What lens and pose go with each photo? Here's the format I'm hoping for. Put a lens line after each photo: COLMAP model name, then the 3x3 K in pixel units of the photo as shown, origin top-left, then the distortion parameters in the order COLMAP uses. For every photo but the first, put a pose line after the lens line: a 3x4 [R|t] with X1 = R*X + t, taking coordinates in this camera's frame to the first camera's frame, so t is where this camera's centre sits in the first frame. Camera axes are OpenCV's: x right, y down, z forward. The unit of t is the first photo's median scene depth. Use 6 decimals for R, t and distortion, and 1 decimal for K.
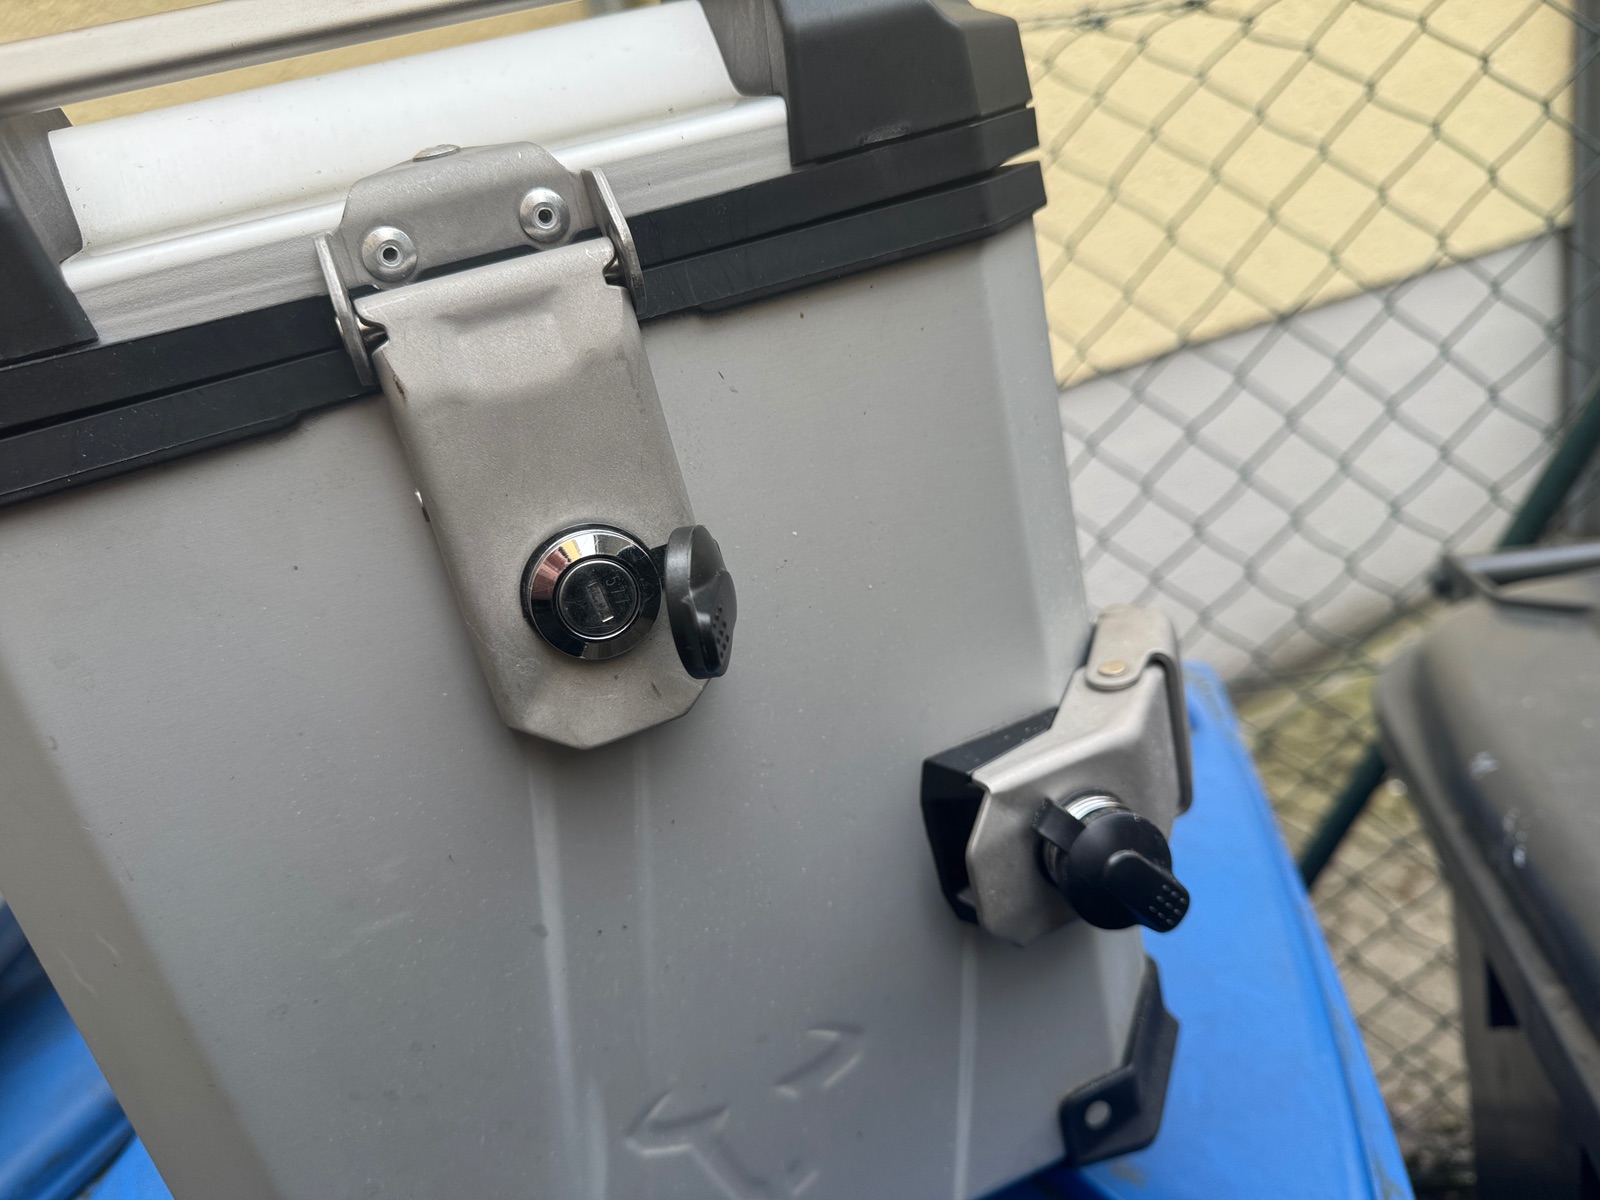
lens RADIAL K [[1116.9, 0, 800.0], [0, 1116.9, 600.0], [0, 0, 1]] dist [0.004090, 0.000745]
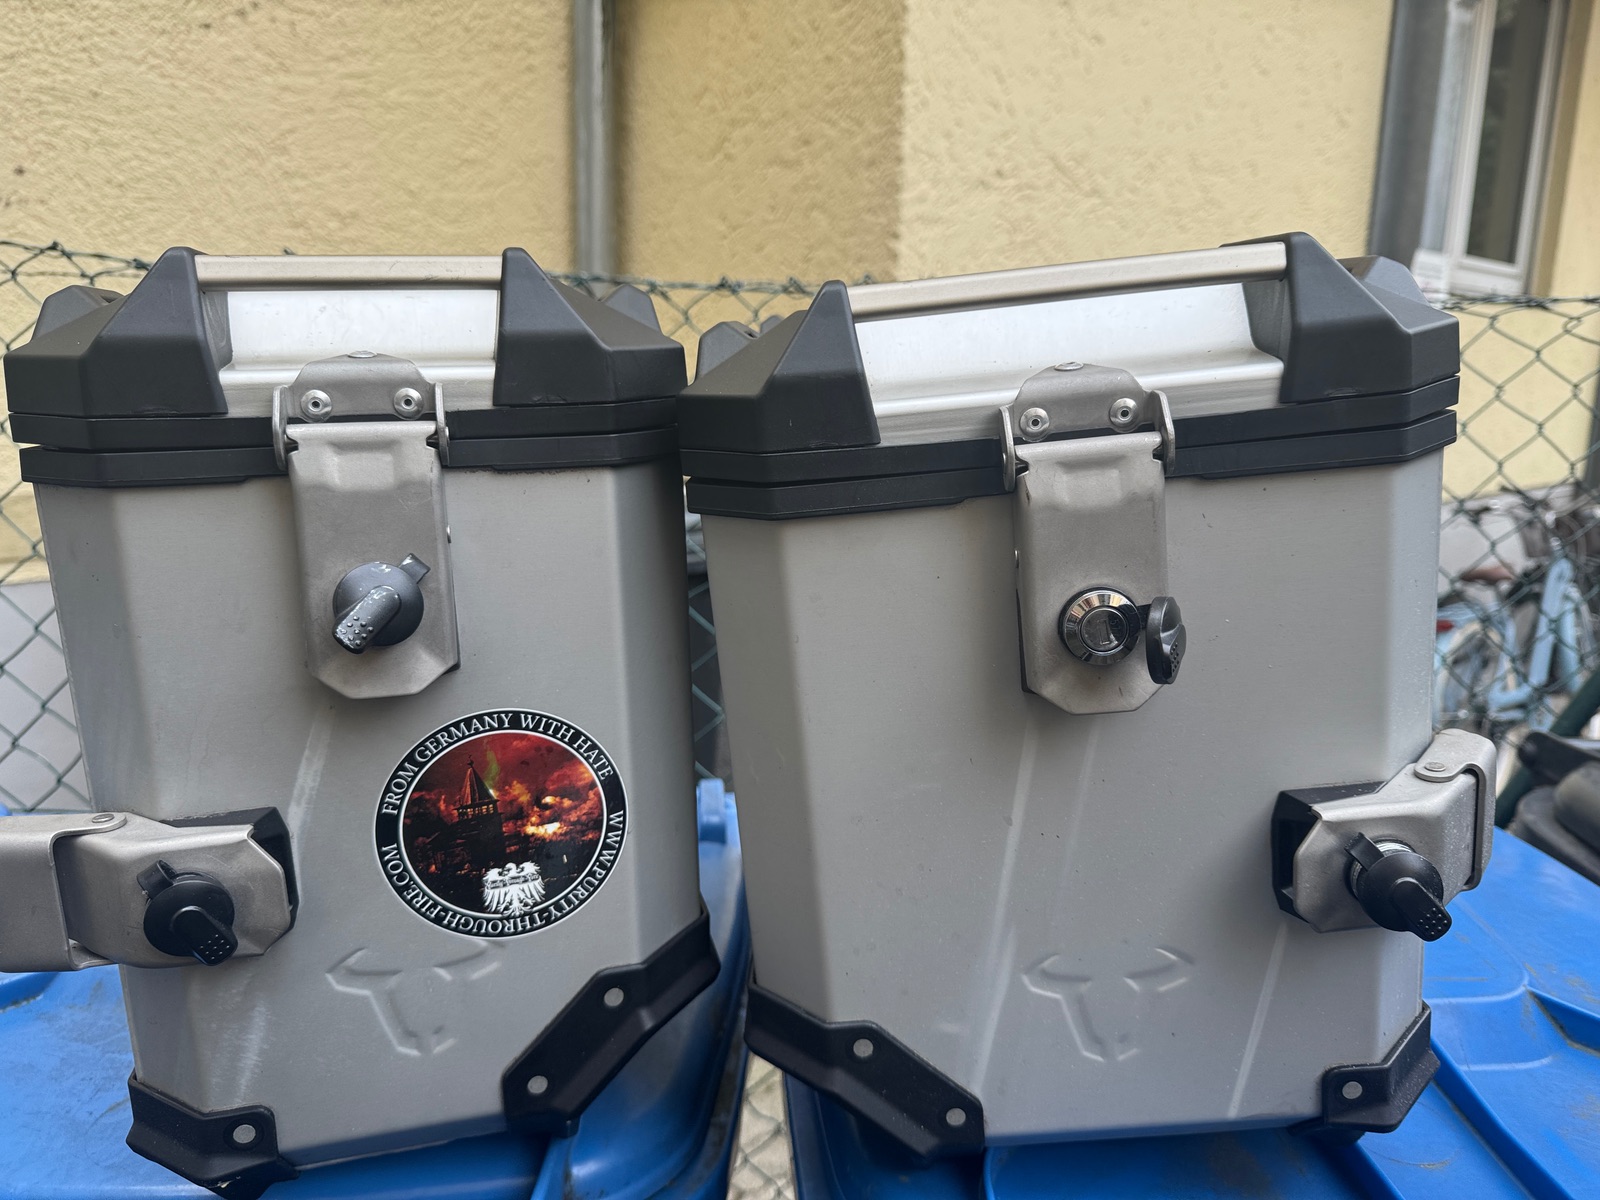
lens RADIAL K [[1135.9, 0, 800.4], [0, 1135.9, 618.5], [0, 0, 1]] dist [0.075799, -0.127759]
pose [[0.927210, 0.218105, -0.304486, -0.072137], [-0.233168, 0.972342, -0.013541, 0.099514], [0.293111, 0.083552, 0.952421, -0.731552]]
